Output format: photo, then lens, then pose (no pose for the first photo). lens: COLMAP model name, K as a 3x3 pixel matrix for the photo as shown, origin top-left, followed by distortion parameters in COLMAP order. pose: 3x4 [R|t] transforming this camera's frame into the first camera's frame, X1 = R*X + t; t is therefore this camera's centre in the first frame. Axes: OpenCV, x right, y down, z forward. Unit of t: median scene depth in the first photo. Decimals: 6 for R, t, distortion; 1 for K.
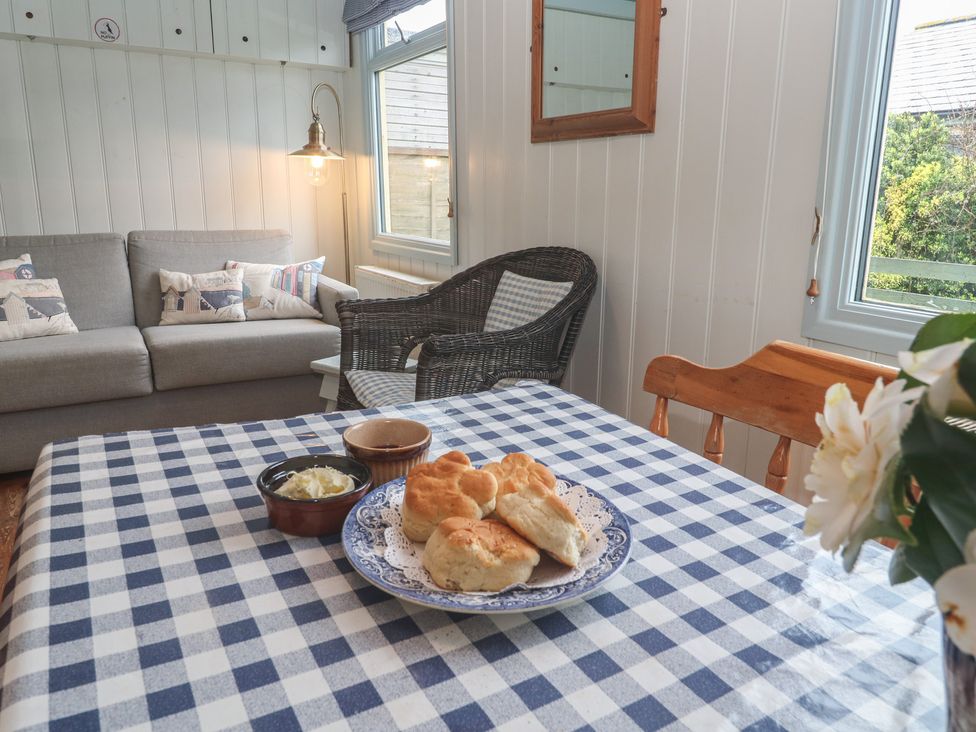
lens RADIAL K [[722.8, 0, 488.6], [0, 722.8, 326.2], [0, 0, 1]] dist [-0.003506, -0.008773]
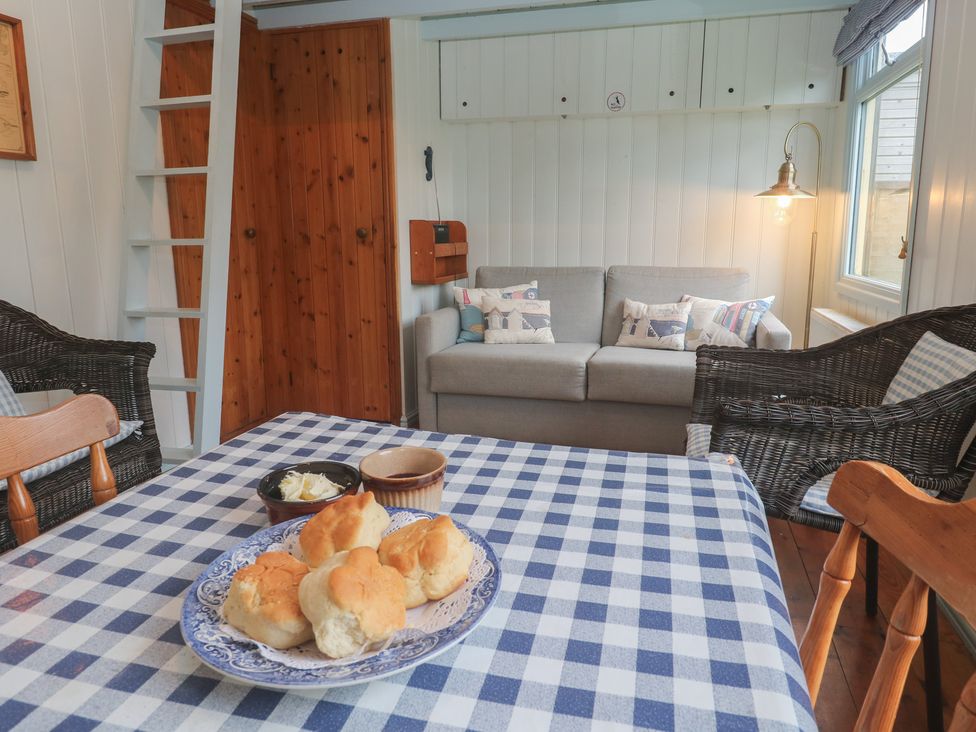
lens RADIAL K [[646.3, 0, 489.8], [0, 646.3, 328.3], [0, 0, 1]] dist [0.011046, -0.023778]
pose [[0.692129, 0.094529, -0.715557, 0.153073], [-0.122357, 0.992404, 0.012750, -0.017416], [0.711327, 0.078729, 0.698438, 0.113757]]
